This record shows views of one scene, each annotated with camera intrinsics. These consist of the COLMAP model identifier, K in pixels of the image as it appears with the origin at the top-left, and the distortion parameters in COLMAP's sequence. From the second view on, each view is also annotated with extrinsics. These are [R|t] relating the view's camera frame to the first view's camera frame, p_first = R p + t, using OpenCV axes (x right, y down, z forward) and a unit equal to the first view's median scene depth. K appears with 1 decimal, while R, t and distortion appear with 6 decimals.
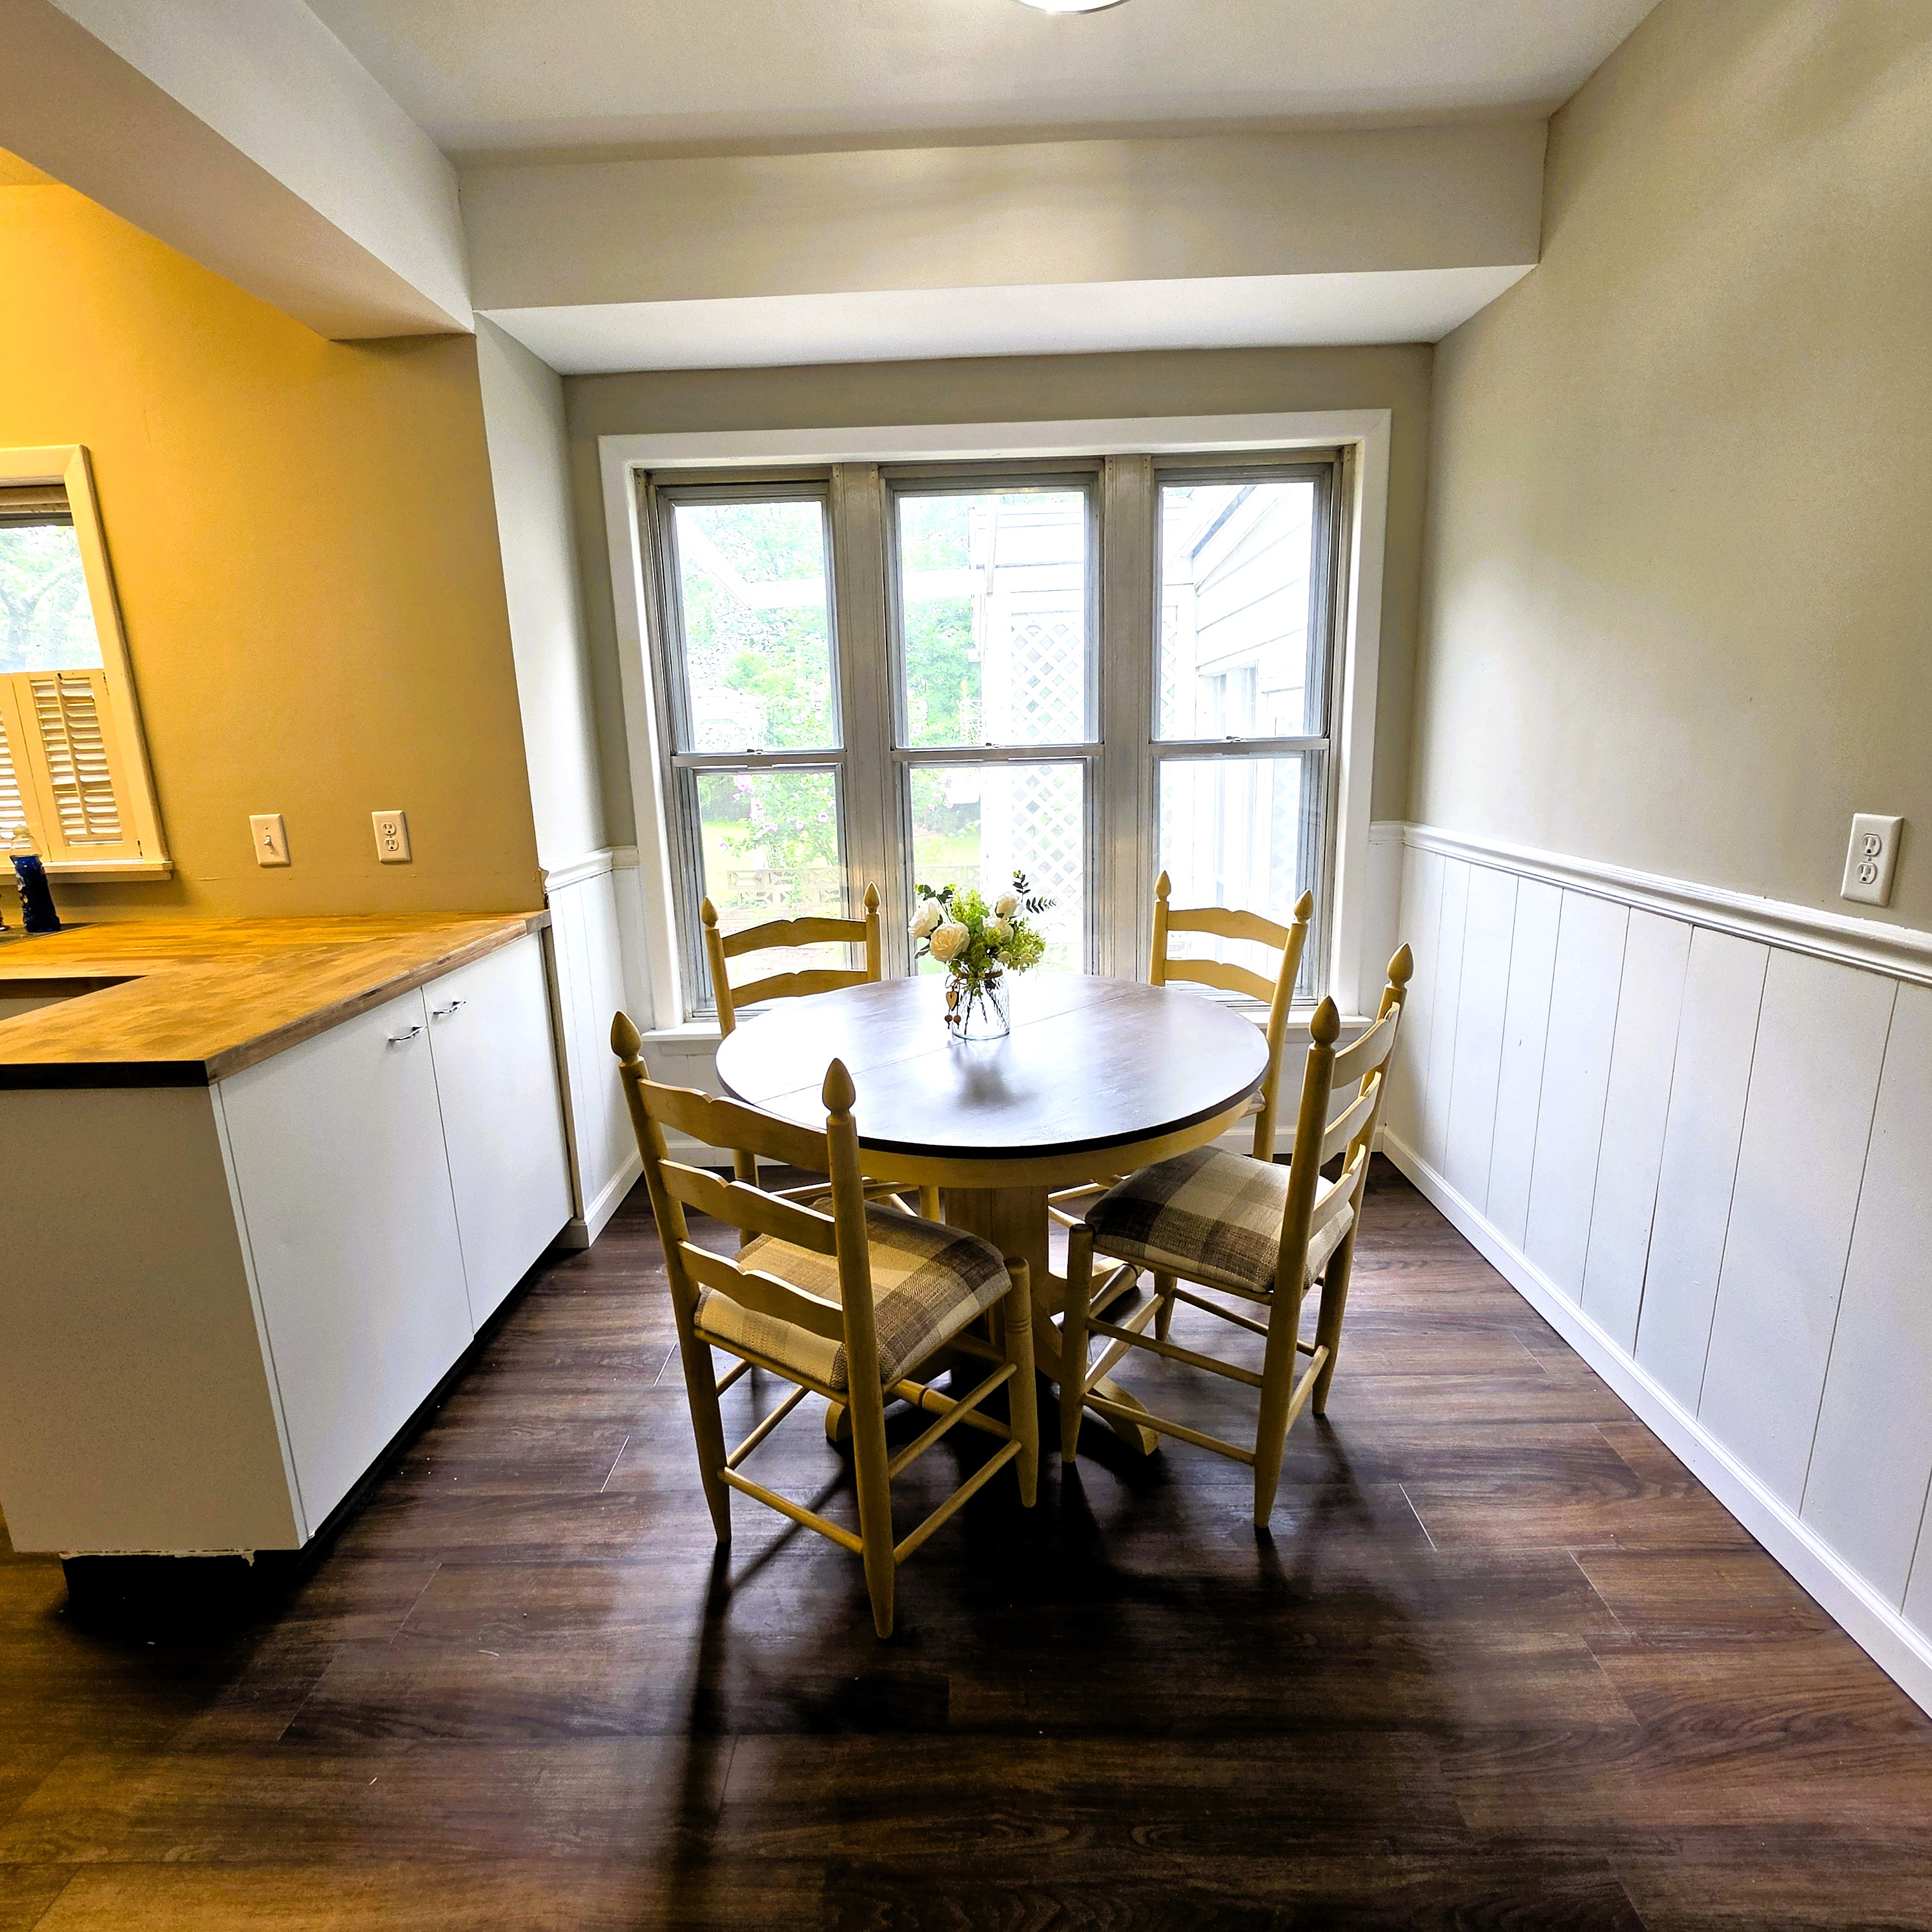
lens RADIAL K [[1026.6, 0, 959.6], [0, 1026.6, 966.7], [0, 0, 1]] dist [-0.006110, 0.000385]
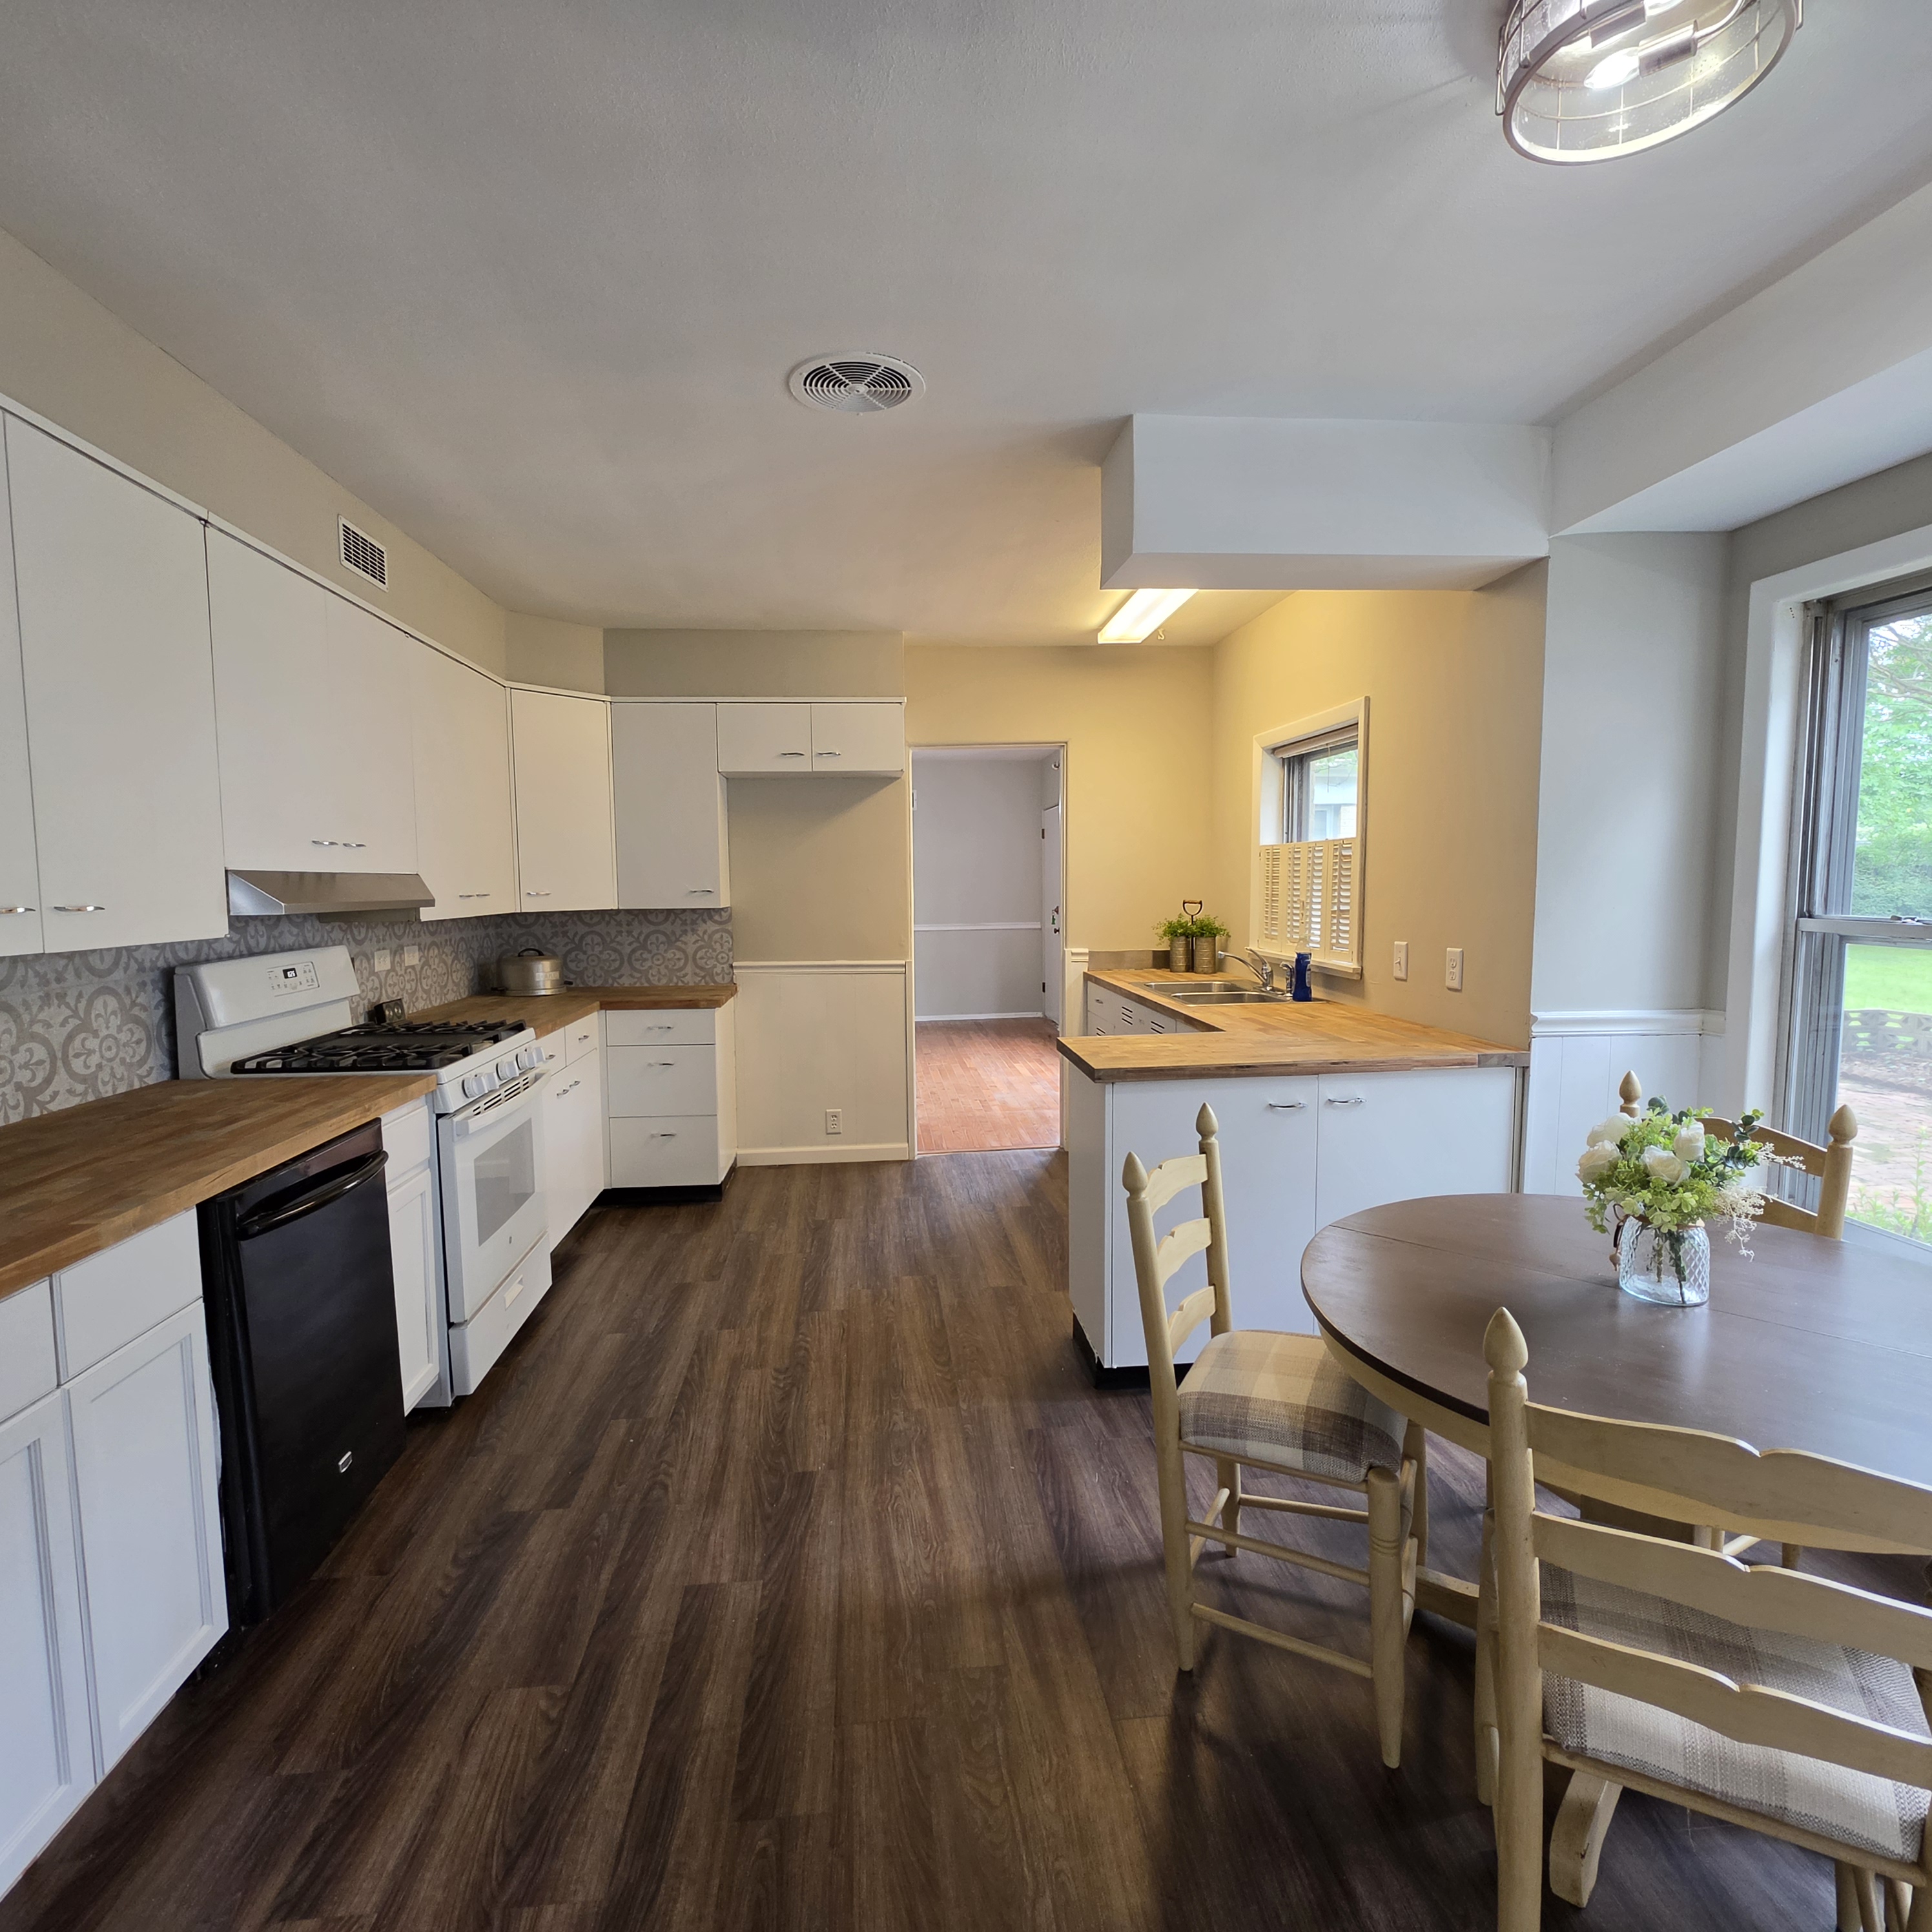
lens RADIAL K [[1026.6, 0, 955.7], [0, 1026.6, 965.5], [0, 0, 1]] dist [-0.006110, 0.000385]
pose [[0.105832, 0.116416, -0.987546, 0.601986], [-0.211452, 0.973044, 0.092046, -0.118666], [0.971642, 0.199077, 0.127596, 0.264459]]
